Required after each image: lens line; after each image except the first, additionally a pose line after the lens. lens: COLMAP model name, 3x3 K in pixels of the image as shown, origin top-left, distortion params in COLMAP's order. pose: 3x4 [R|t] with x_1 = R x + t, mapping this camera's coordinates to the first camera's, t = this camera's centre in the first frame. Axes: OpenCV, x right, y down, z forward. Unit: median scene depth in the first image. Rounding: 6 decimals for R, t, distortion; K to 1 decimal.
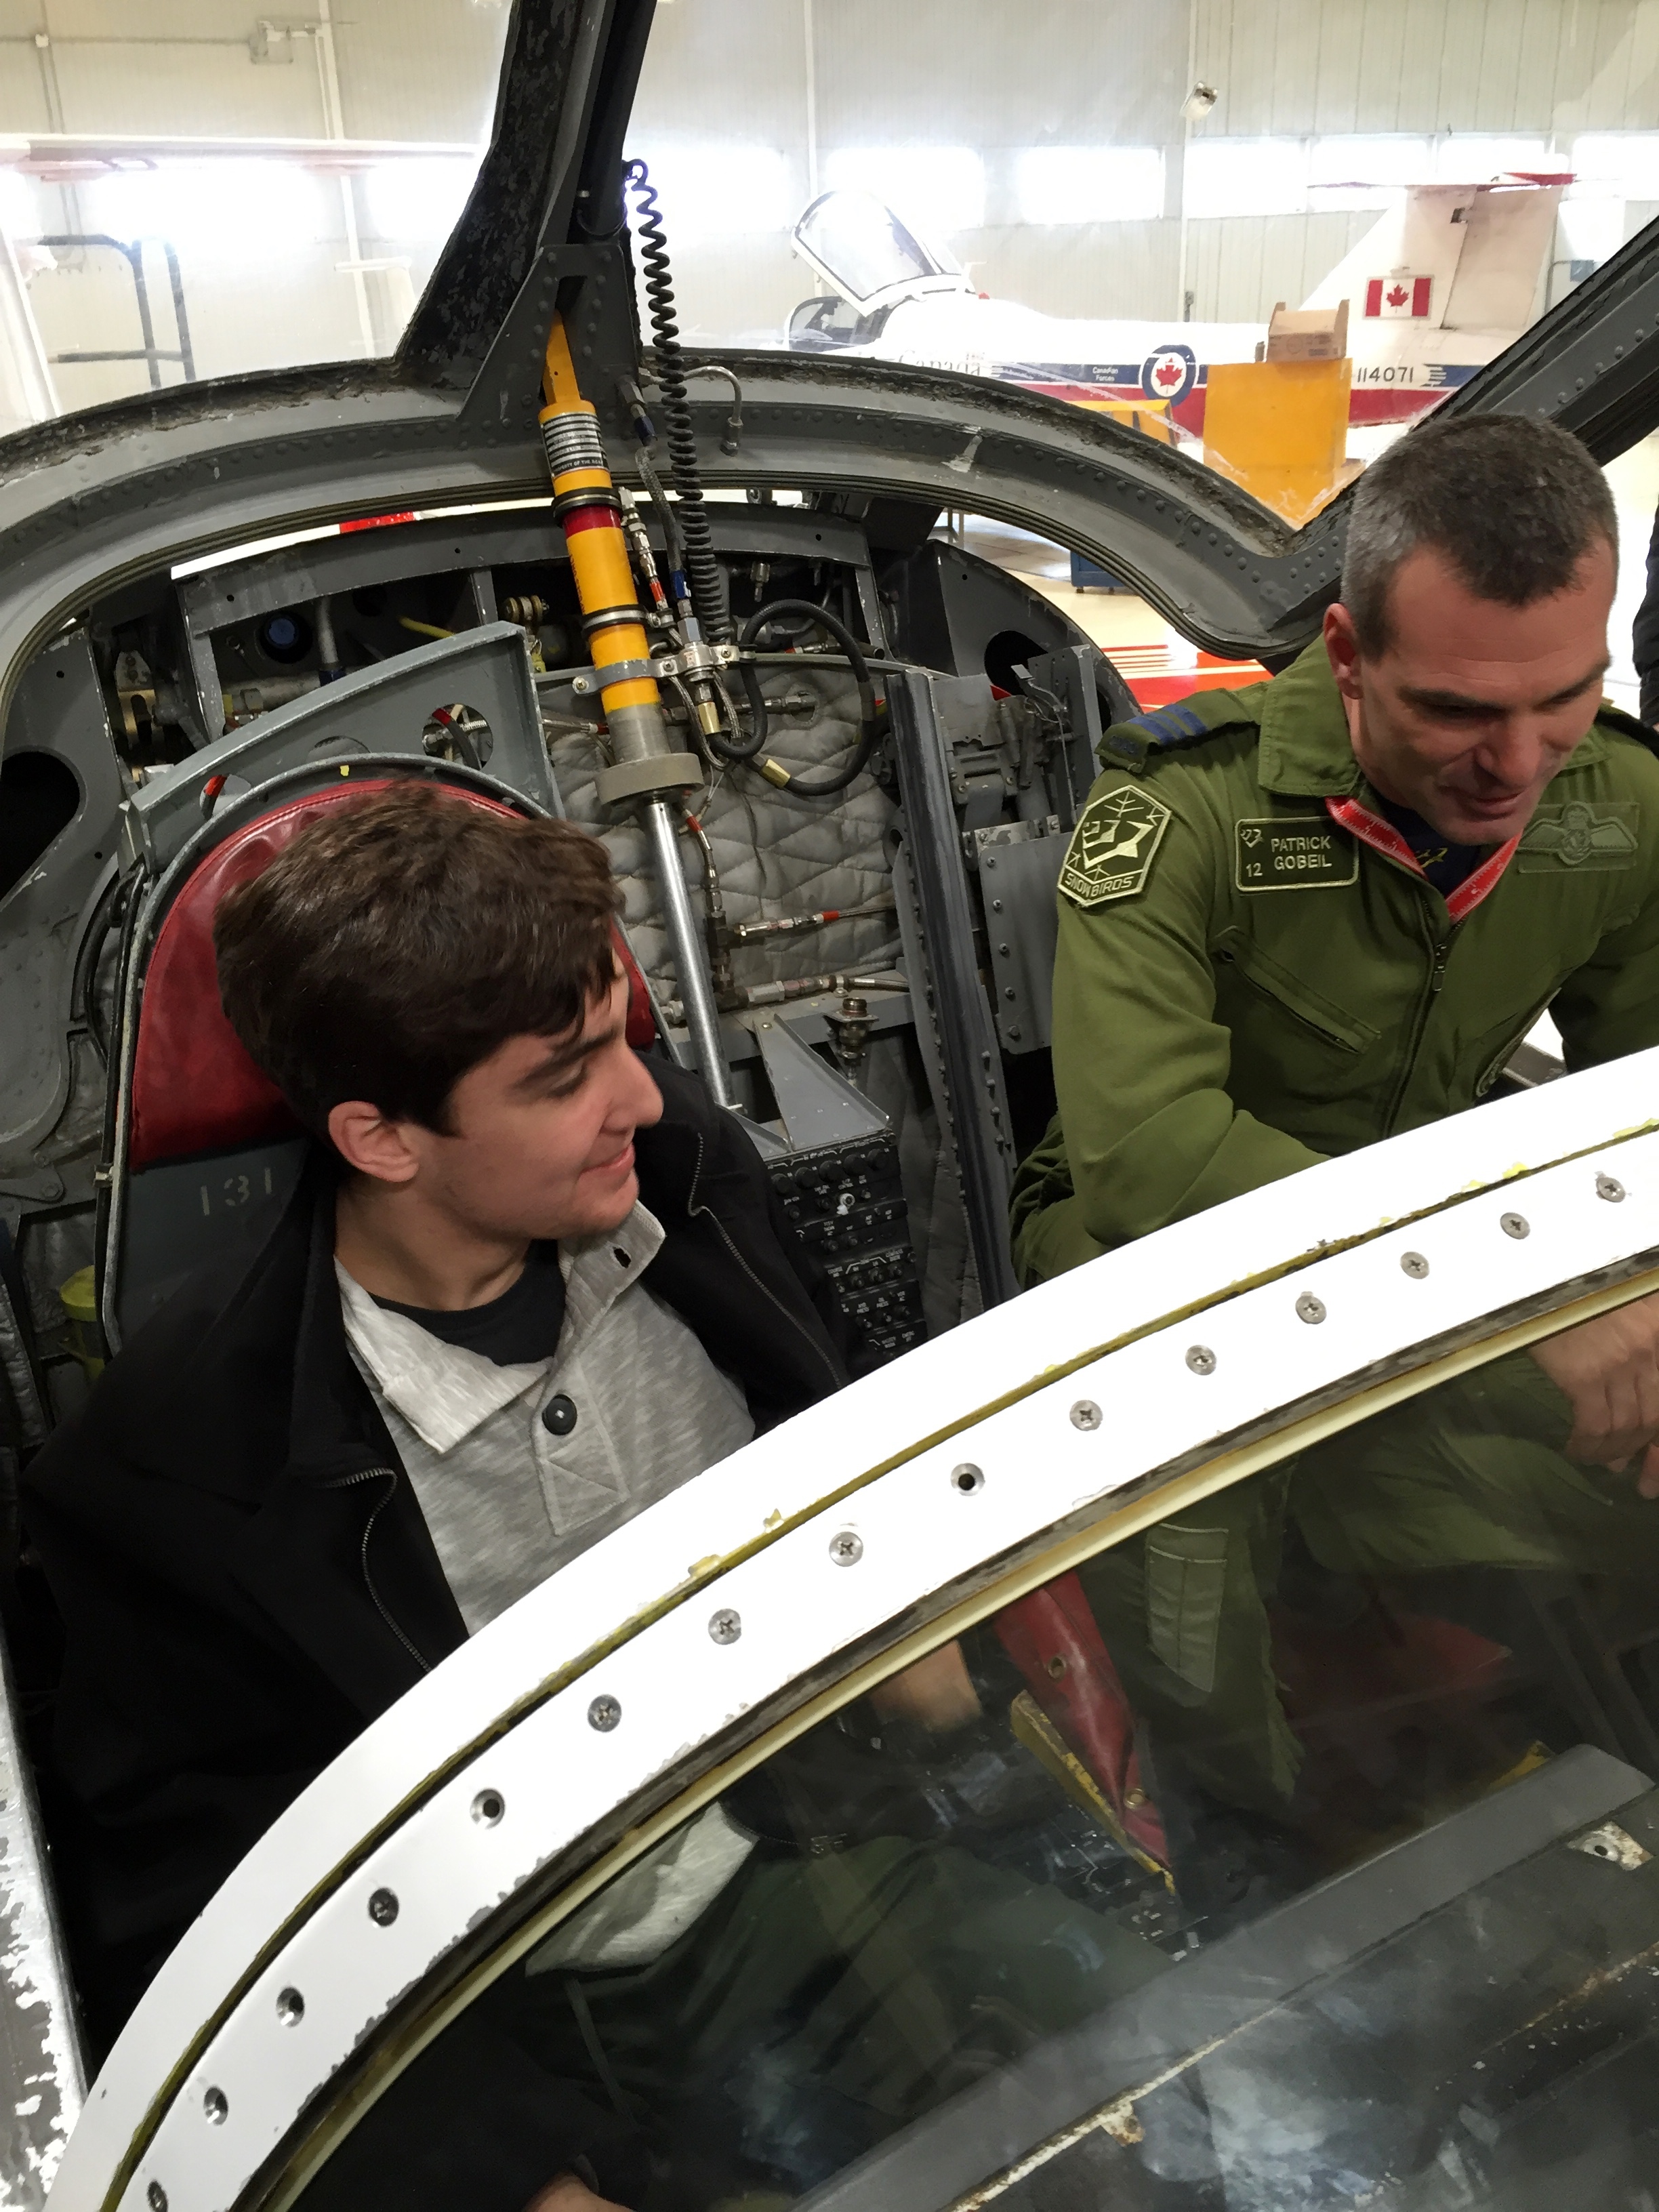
lens RADIAL K [[1847.4, 0, 829.5], [0, 1847.4, 1106.0], [0, 0, 1]] dist [0.094306, -0.103759]
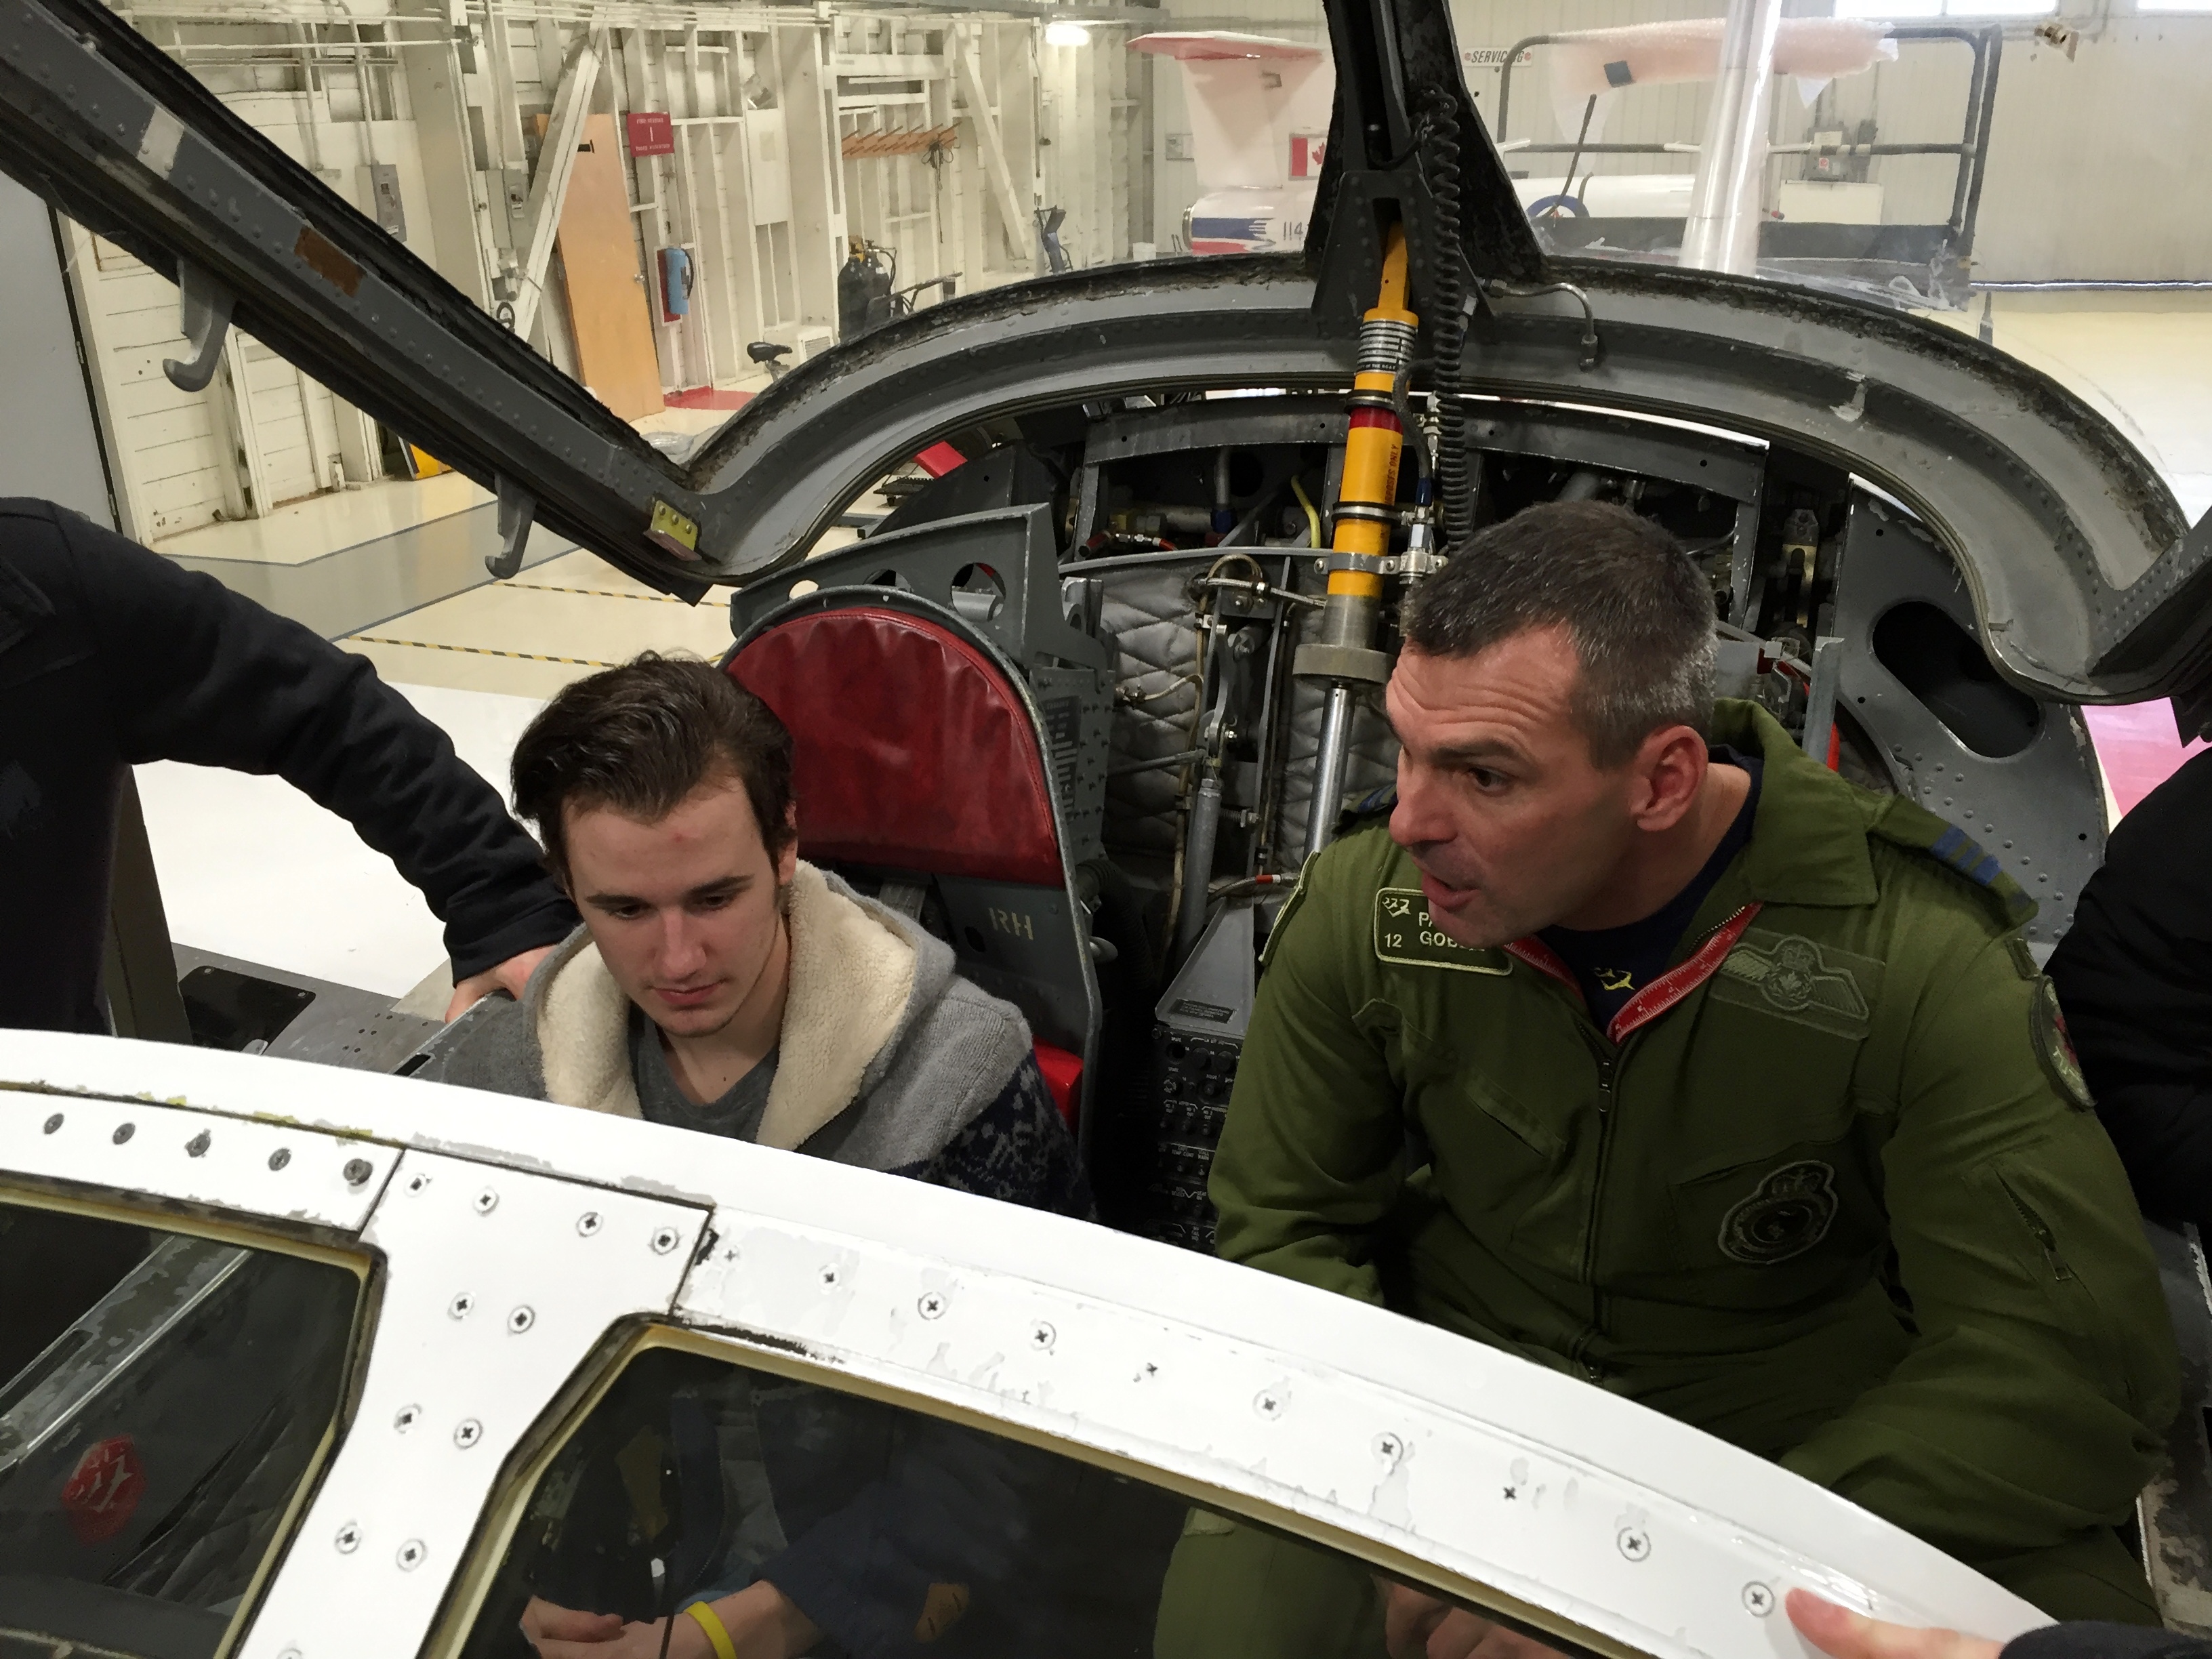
lens RADIAL K [[1847.4, 0, 1106.0], [0, 1847.4, 829.5], [0, 0, 1]] dist [0.094306, -0.103759]
pose [[0.665072, 0.303038, -0.682530, 0.557025], [-0.312435, 0.943042, 0.114260, -0.167304], [0.678280, 0.137255, 0.721871, 0.169702]]
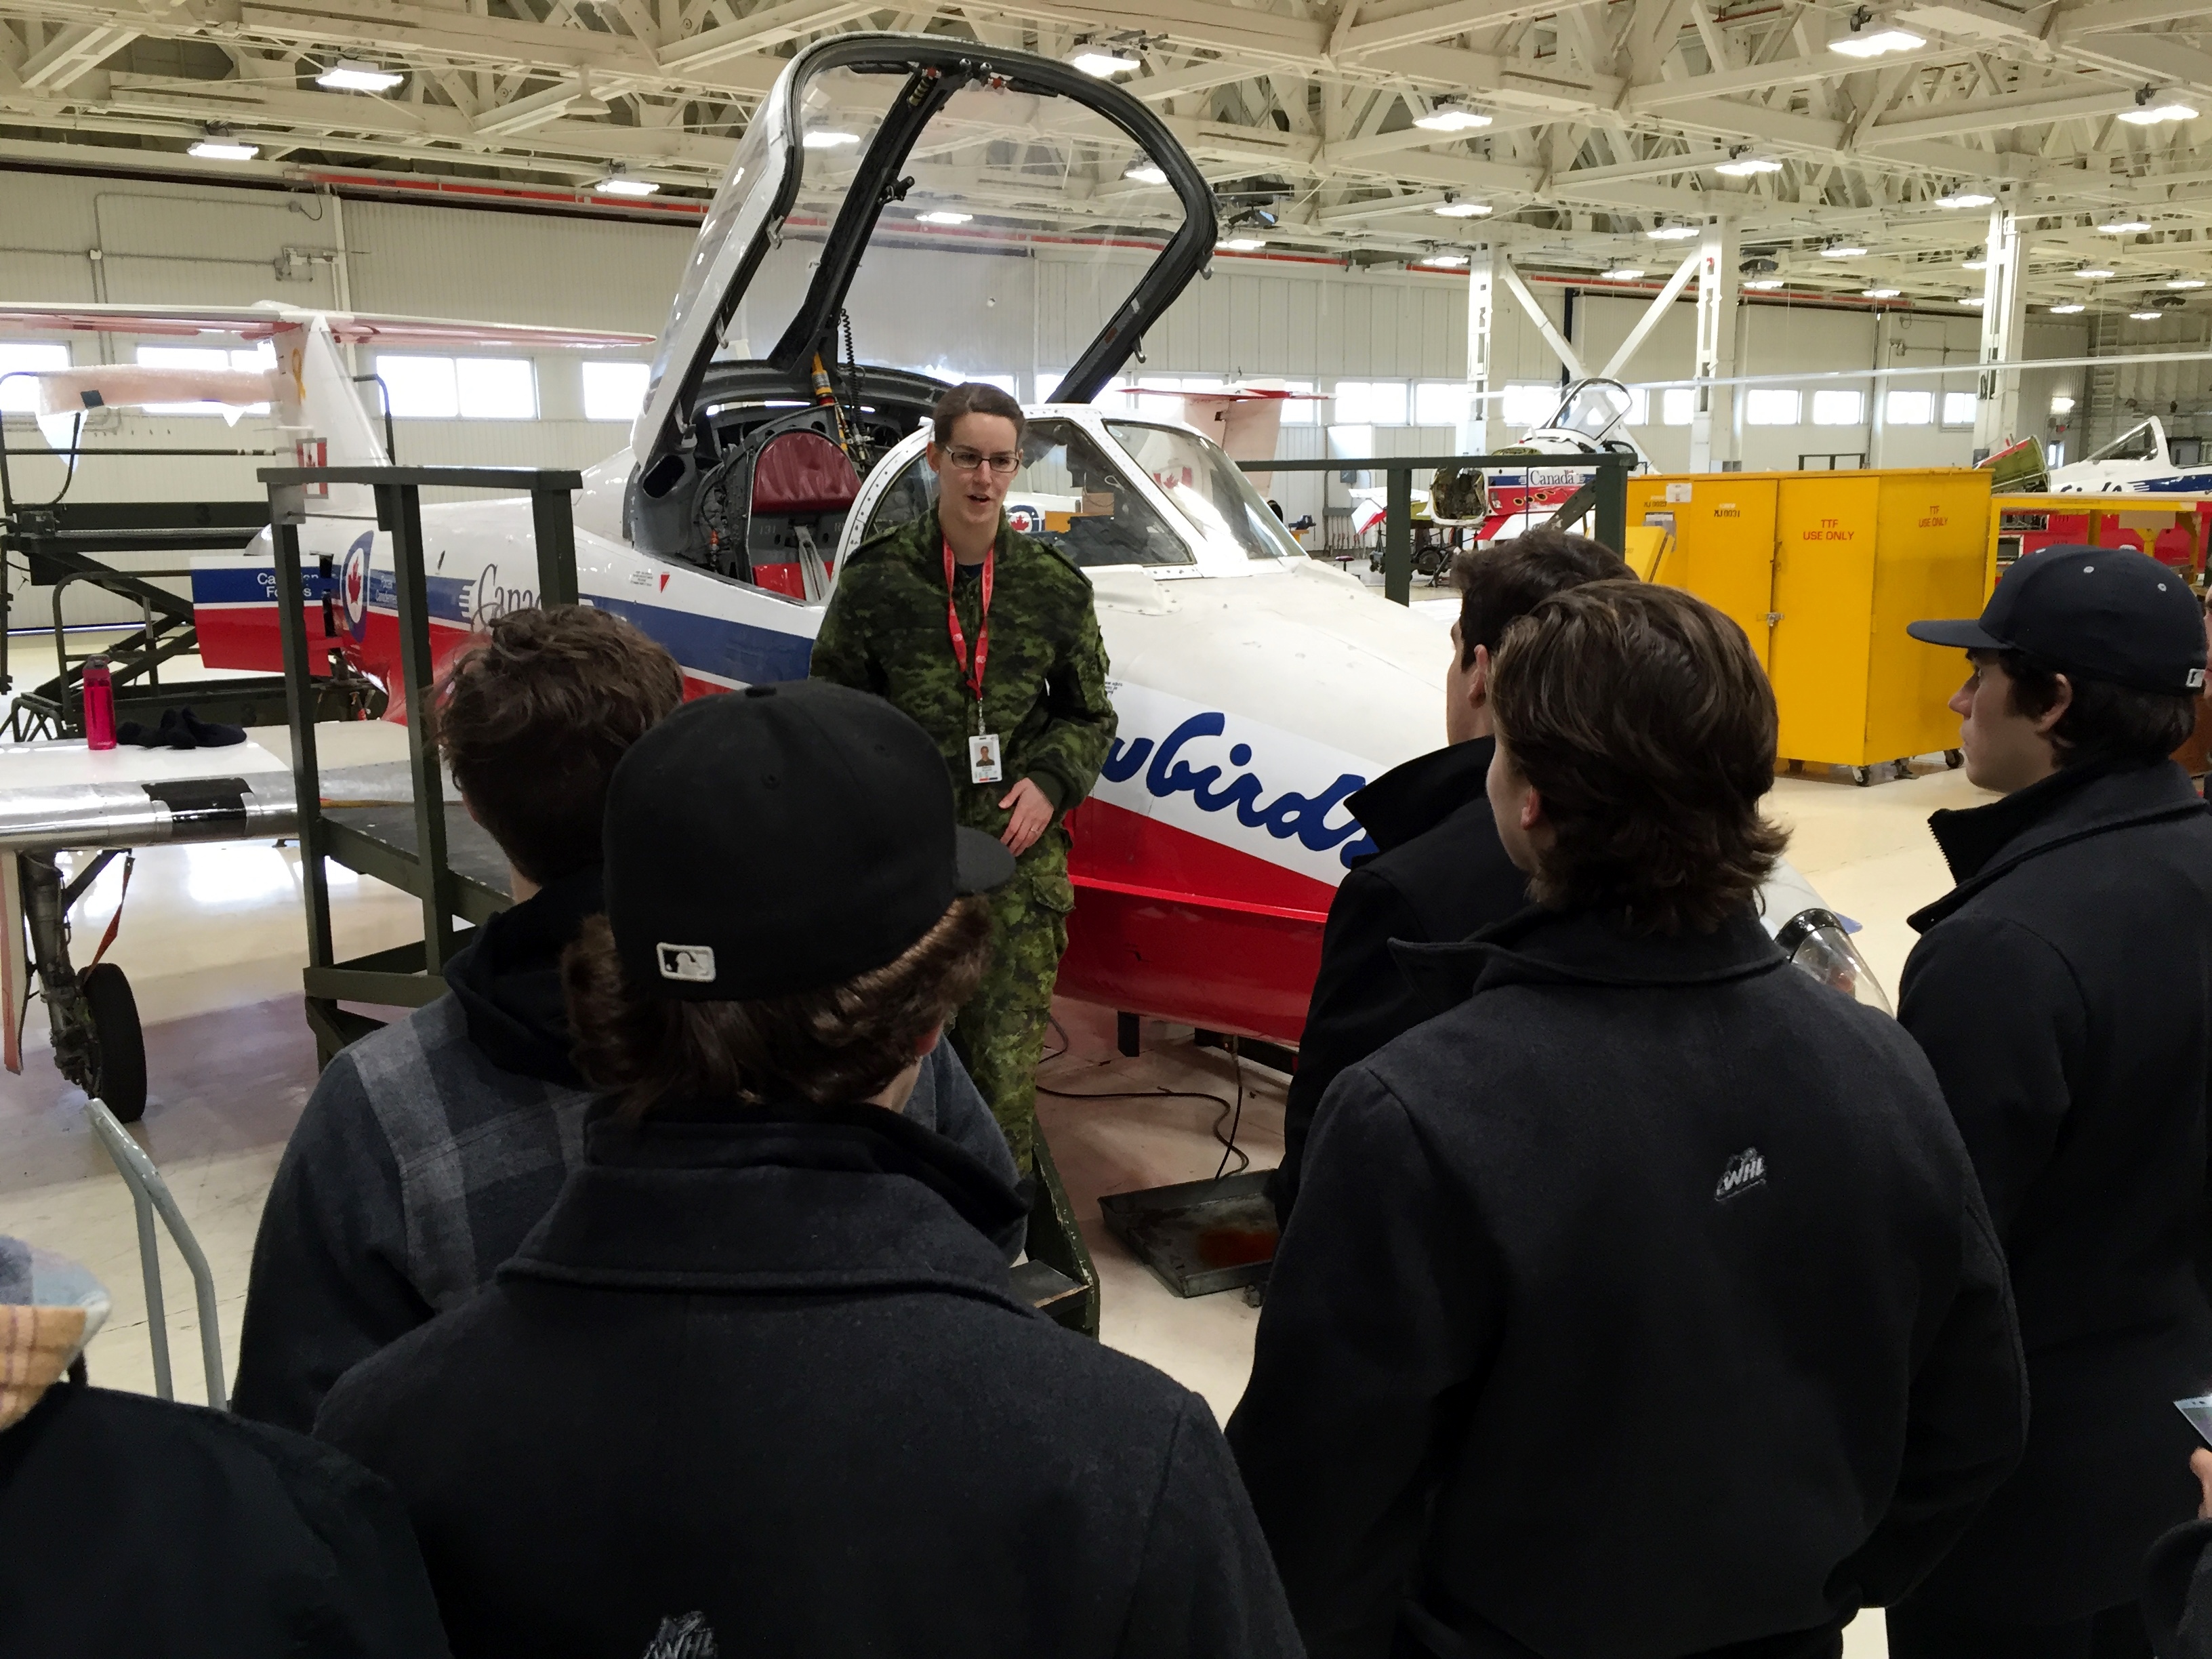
lens RADIAL K [[1847.4, 0, 1106.0], [0, 1847.4, 829.5], [0, 0, 1]] dist [0.094306, -0.103759]
pose [[0.978355, -0.021607, 0.205801, -0.351694], [0.068842, 0.971871, -0.225228, 1.292343], [-0.195145, 0.234521, 0.952323, -2.247625]]
